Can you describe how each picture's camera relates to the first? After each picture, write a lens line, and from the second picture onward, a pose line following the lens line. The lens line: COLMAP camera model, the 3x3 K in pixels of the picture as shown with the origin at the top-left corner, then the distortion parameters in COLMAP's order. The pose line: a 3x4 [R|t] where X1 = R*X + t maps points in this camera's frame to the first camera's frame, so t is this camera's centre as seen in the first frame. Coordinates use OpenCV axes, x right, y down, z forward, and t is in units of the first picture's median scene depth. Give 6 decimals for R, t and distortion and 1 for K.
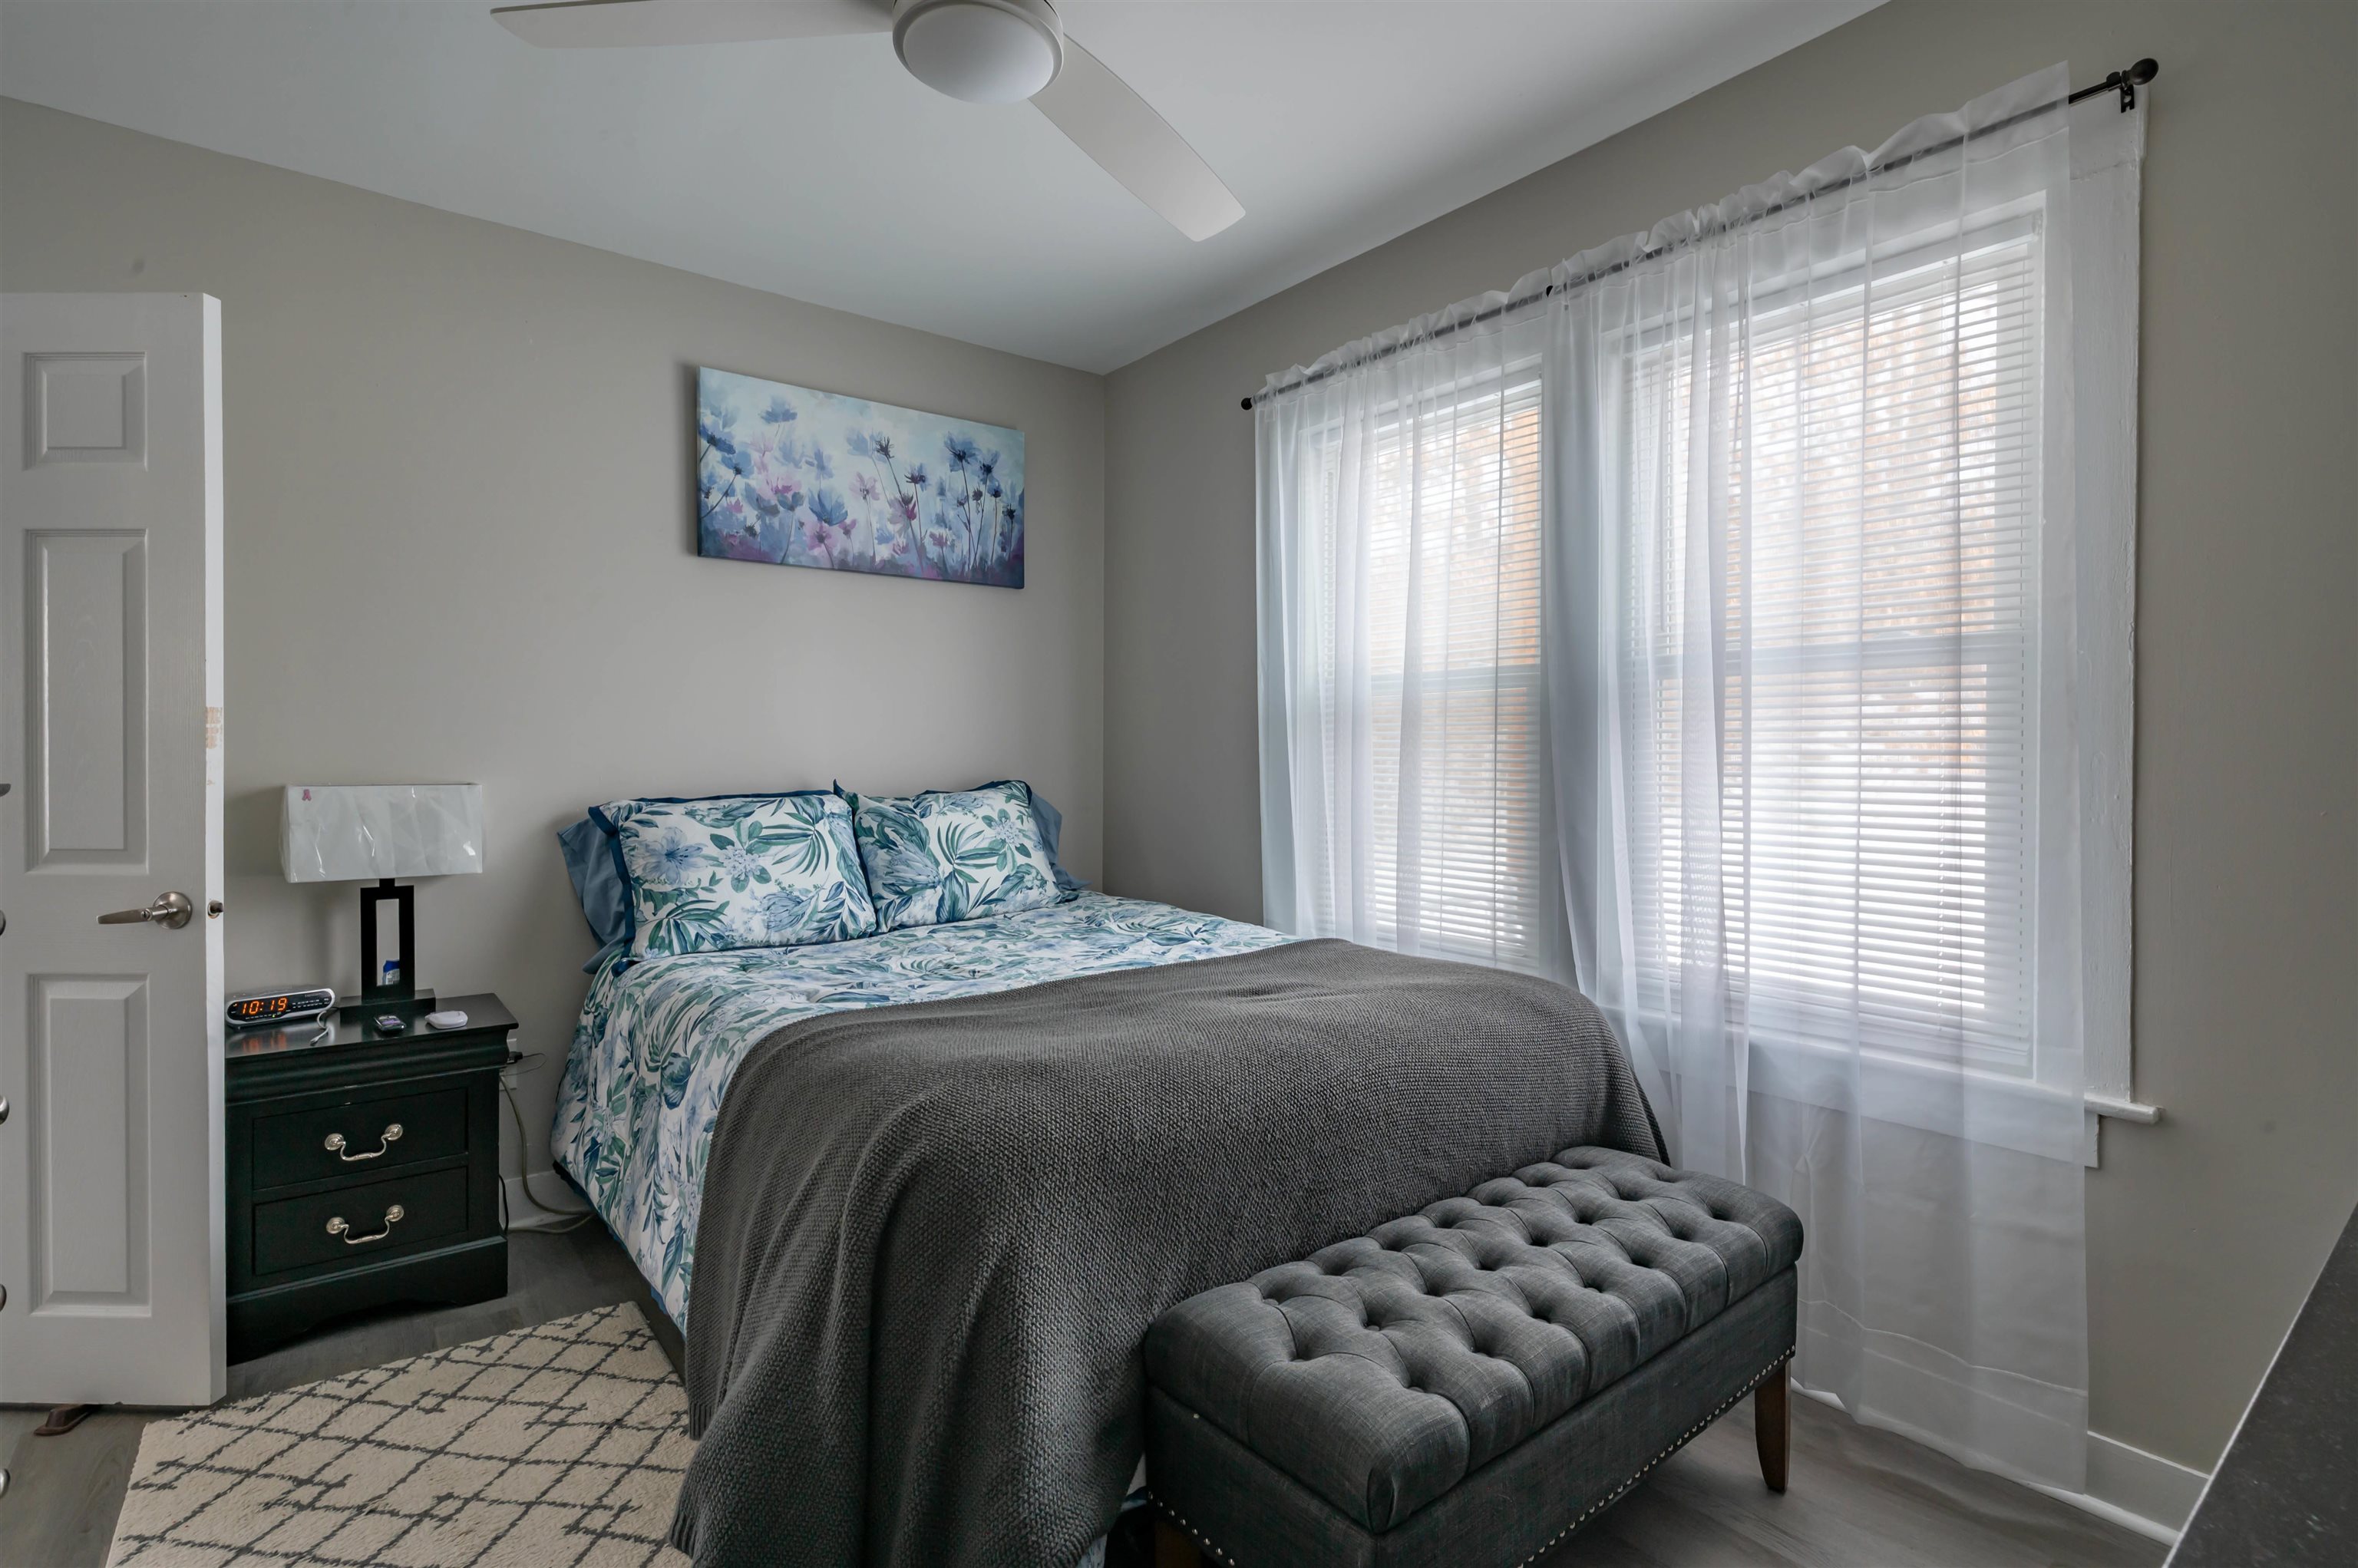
lens RADIAL K [[1169.5, 0, 1173.5], [0, 1169.5, 772.0], [0, 0, 1]] dist [-0.002465, 0.003305]
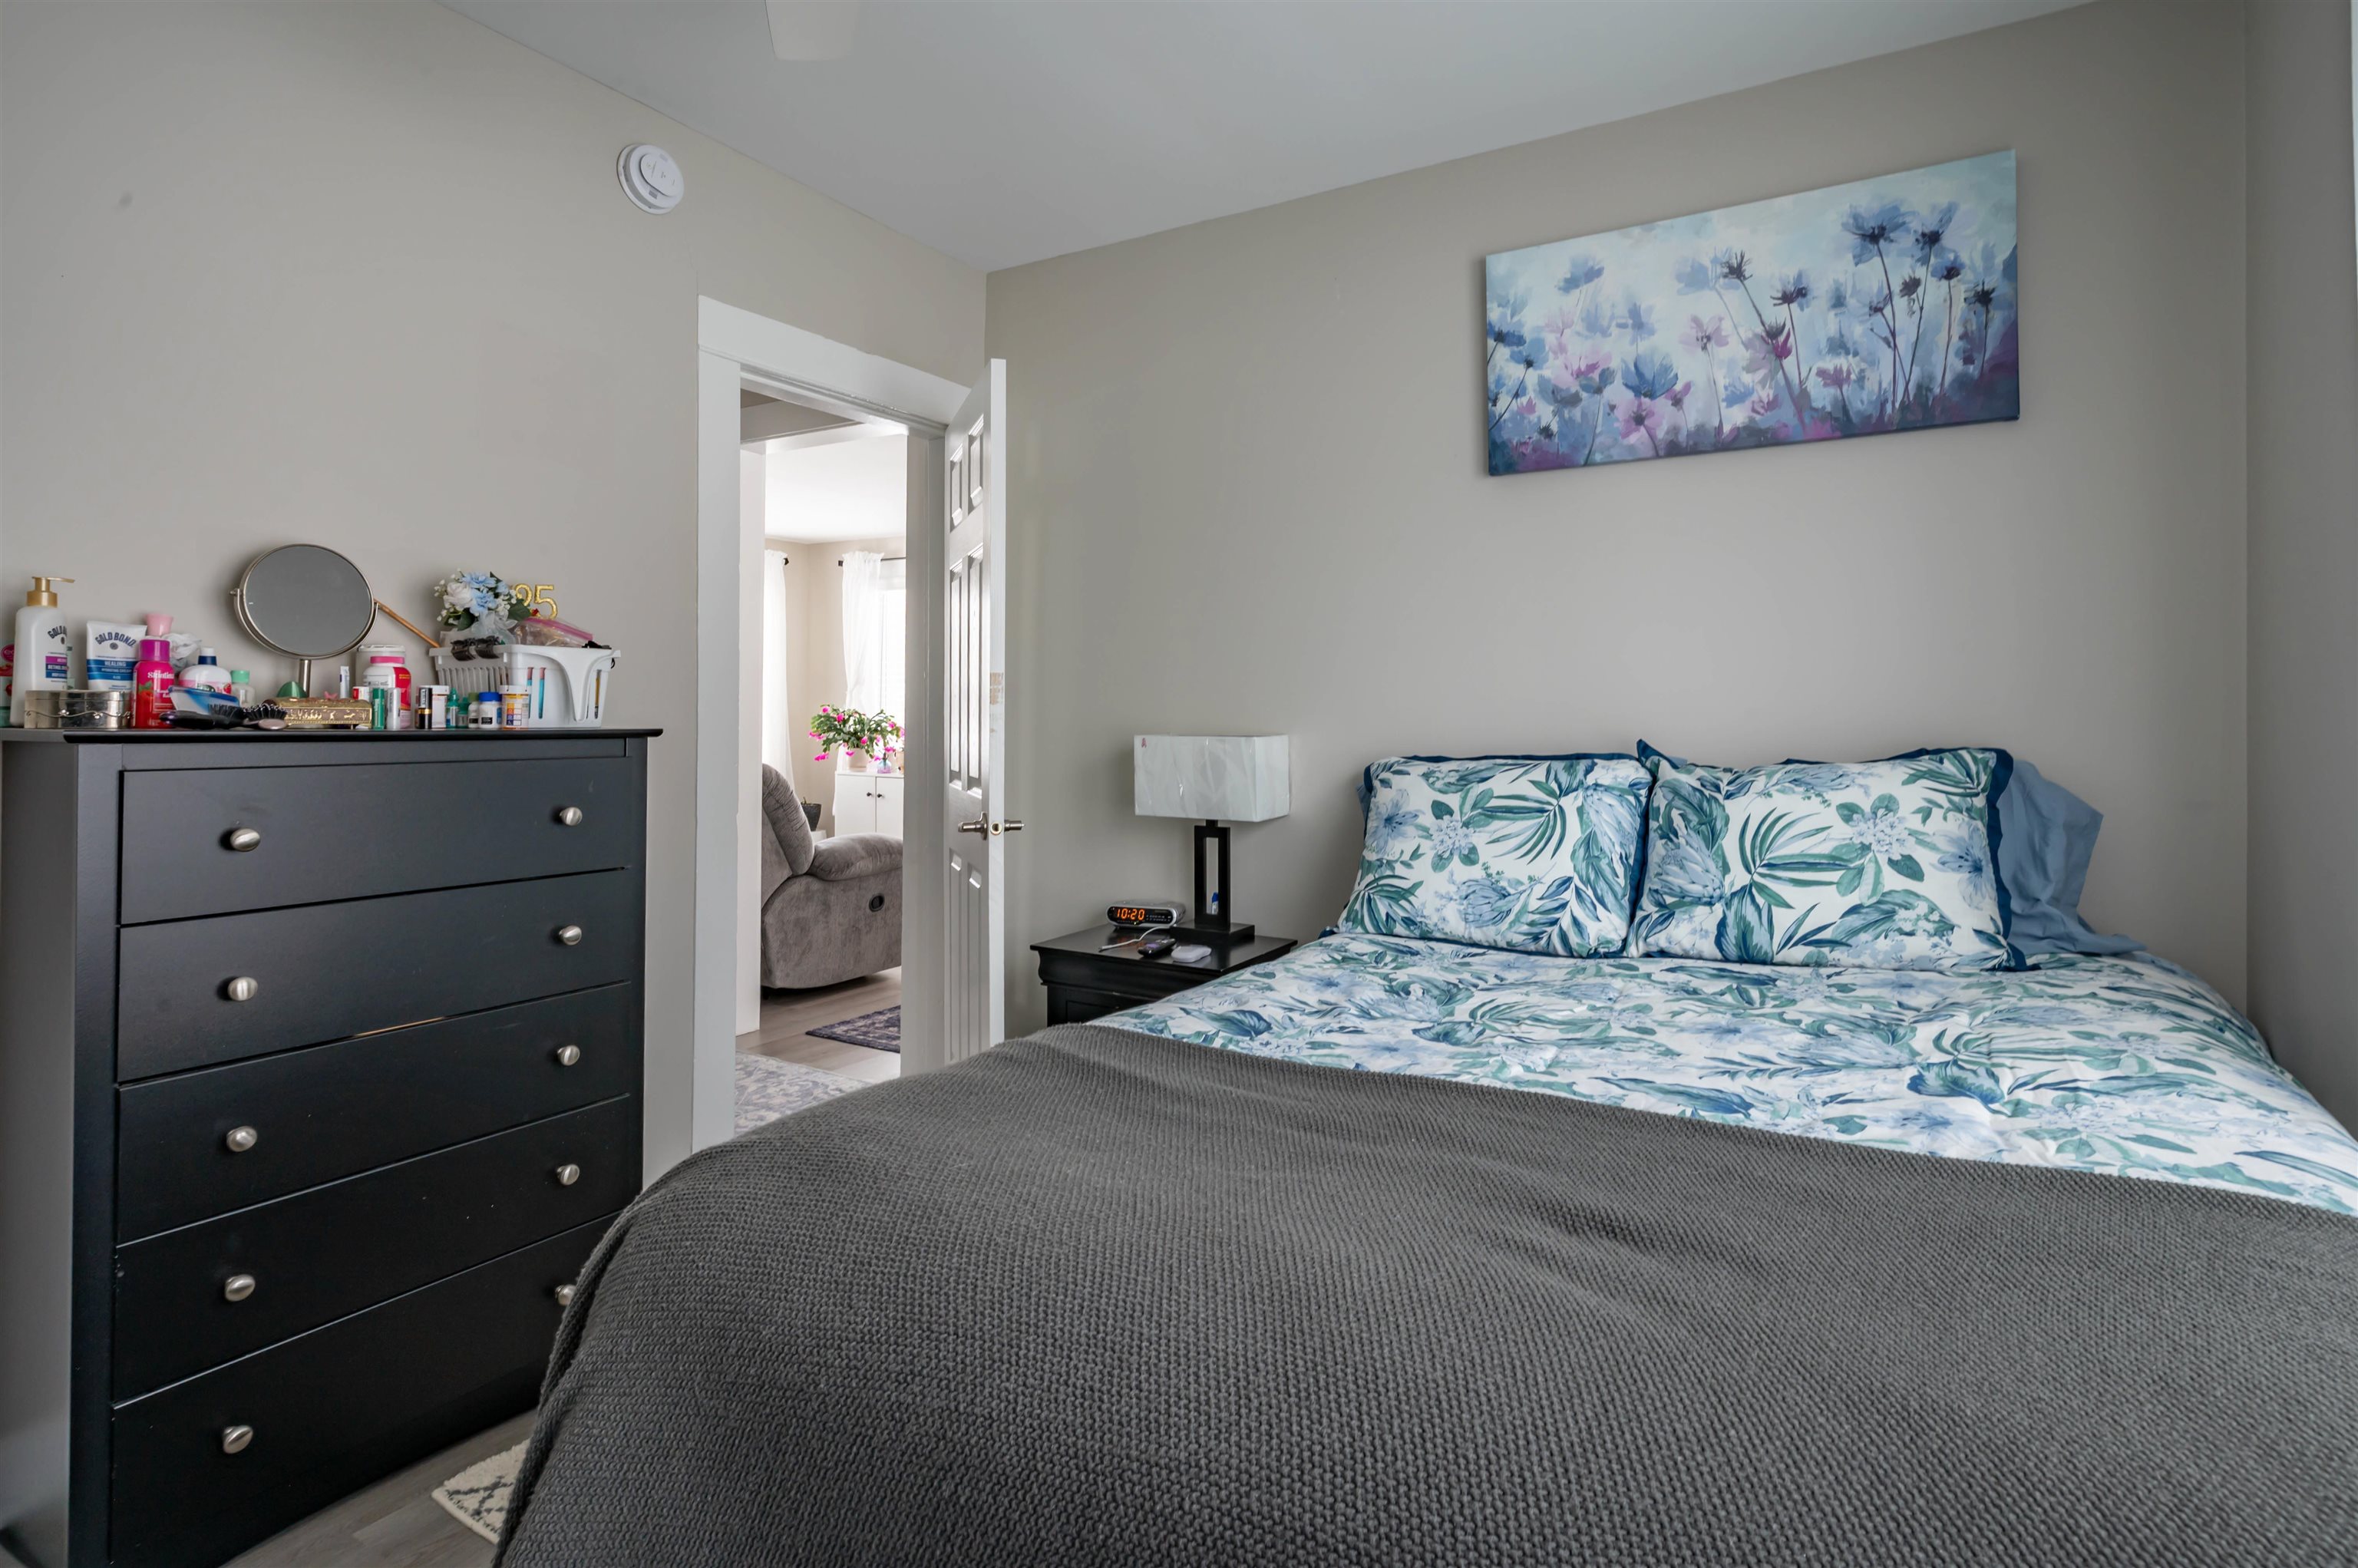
lens RADIAL K [[1169.5, 0, 1210.2], [0, 1169.5, 703.6], [0, 0, 1]] dist [-0.002465, 0.003305]
pose [[0.362186, -0.010273, -0.932049, 0.299195], [-0.010176, 0.999836, -0.014974, -0.002603], [0.932050, 0.014908, 0.362022, 0.471844]]
